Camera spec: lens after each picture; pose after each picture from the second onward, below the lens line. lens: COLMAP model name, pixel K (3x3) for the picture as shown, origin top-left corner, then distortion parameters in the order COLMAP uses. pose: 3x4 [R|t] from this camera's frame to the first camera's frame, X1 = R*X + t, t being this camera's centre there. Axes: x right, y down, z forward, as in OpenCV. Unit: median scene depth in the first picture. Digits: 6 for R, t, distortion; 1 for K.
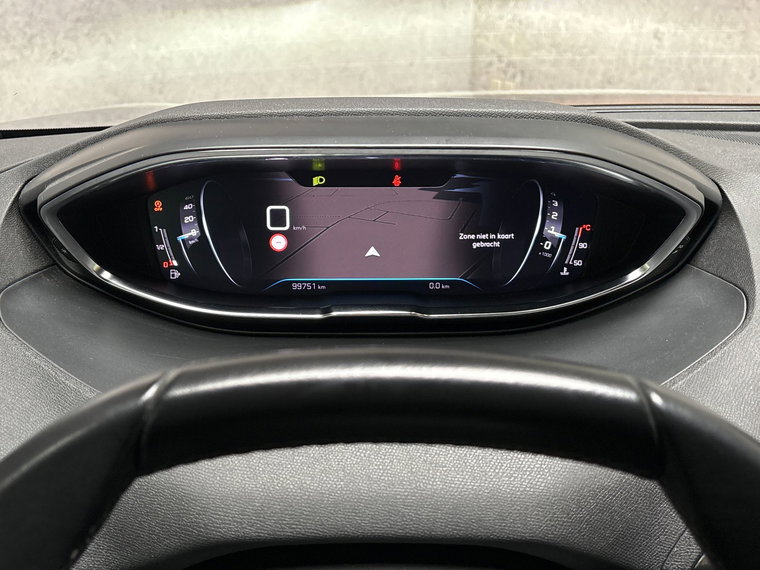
lens RADIAL K [[867.0, 0, 380.0], [0, 867.0, 285.0], [0, 0, 1]] dist [0.102398, -0.317747]
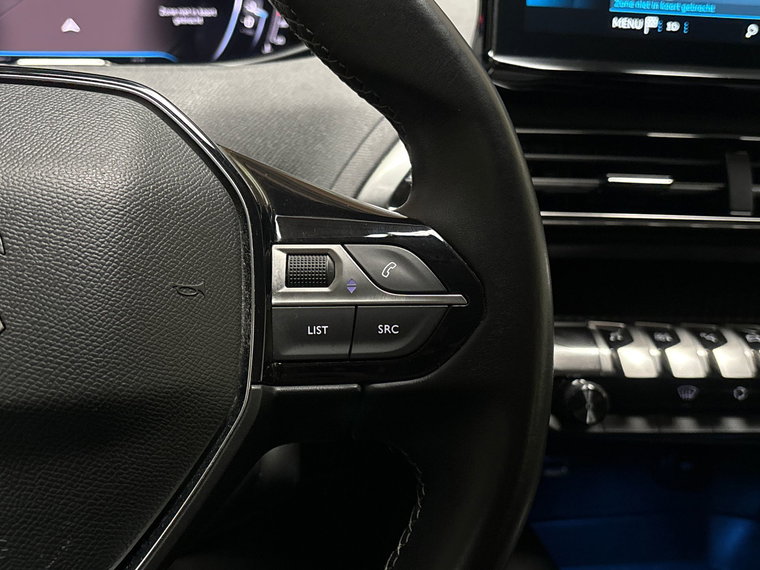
lens RADIAL K [[867.0, 0, 380.0], [0, 867.0, 285.0], [0, 0, 1]] dist [0.102398, -0.317747]
pose [[0.978146, -0.047207, 0.202489, 0.120171], [0.059591, 0.996679, -0.055502, 0.329650], [-0.199197, 0.066355, 0.977710, -0.019663]]
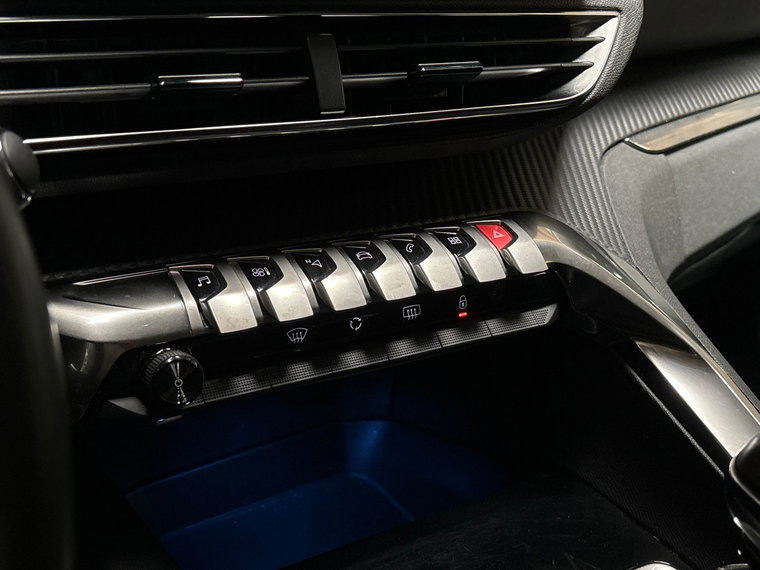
lens RADIAL K [[870.2, 0, 382.8], [0, 870.2, 282.2], [0, 0, 1]] dist [0.221201, -0.852664]
pose [[0.800283, -0.227082, 0.554960, 0.237912], [0.179881, 0.973808, 0.139071, 0.281892], [-0.572005, -0.011470, 0.820170, 0.121128]]
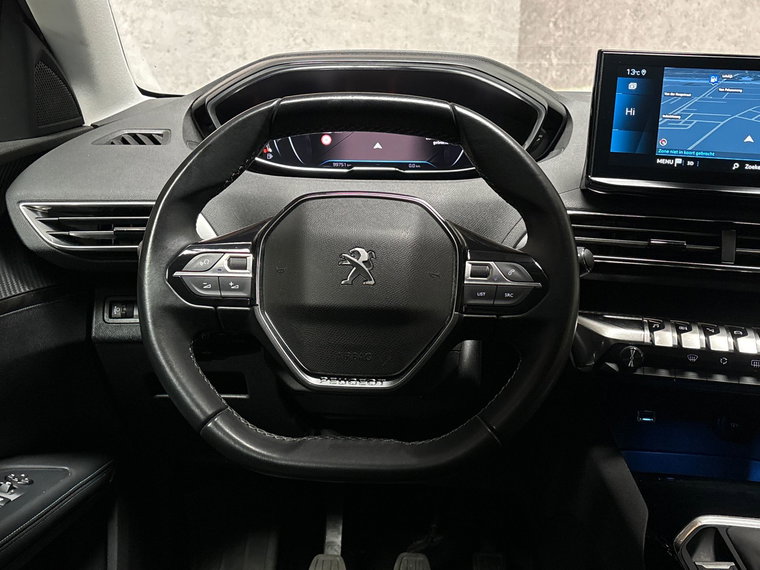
lens RADIAL K [[871.9, 0, 380.5], [0, 871.9, 286.5], [0, 0, 1]] dist [0.024958, -0.062020]
pose [[0.997837, 0.022491, -0.061775, 0.115467], [-0.029322, 0.993275, -0.112007, 0.454498], [0.058840, 0.113576, 0.991785, -0.760763]]
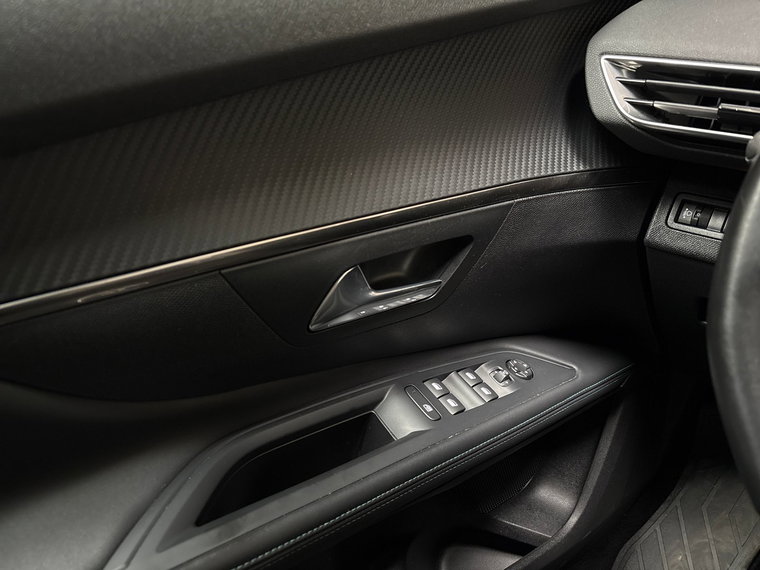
lens RADIAL K [[582.1, 0, 382.7], [0, 582.1, 285.9], [0, 0, 1]] dist [0.014399, -0.005943]
pose [[0.645297, 0.360215, -0.673675, -0.144059], [-0.260768, 0.932748, 0.248960, 0.335655], [0.718048, 0.015020, 0.695832, -0.093542]]
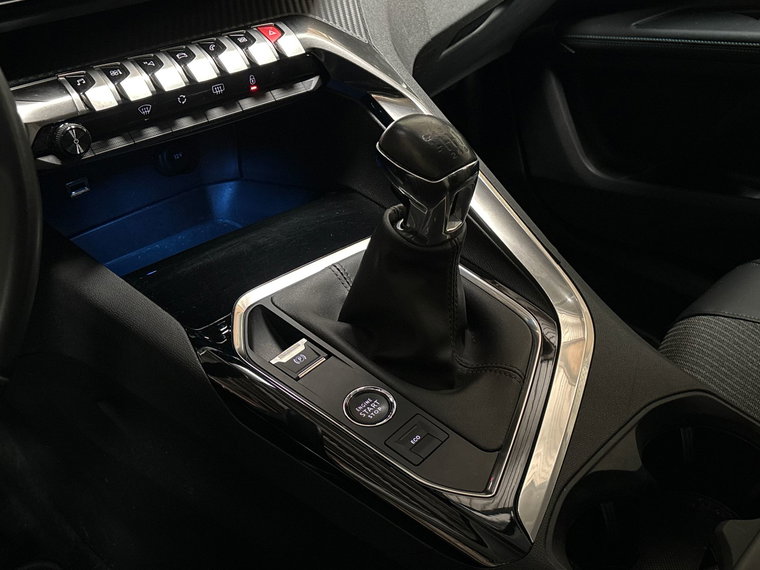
lens RADIAL K [[868.6, 0, 378.9], [0, 868.6, 287.5], [0, 0, 1]] dist [0.065117, -0.200003]
pose [[0.708715, -0.440015, 0.551462, 0.065233], [0.275462, 0.892209, 0.357887, 0.290882], [-0.649495, -0.101733, 0.753529, -0.303217]]
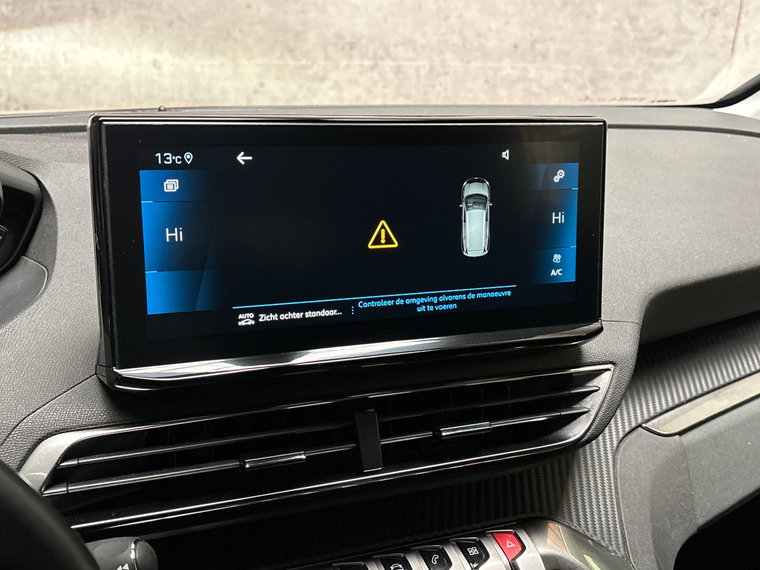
lens RADIAL K [[868.6, 0, 378.9], [0, 868.6, 287.5], [0, 0, 1]] dist [0.065117, -0.200003]
pose [[0.871430, -0.140239, 0.470046, 0.224524], [0.155841, 0.987765, 0.005784, 0.069624], [-0.465106, 0.068212, 0.882623, -0.088880]]
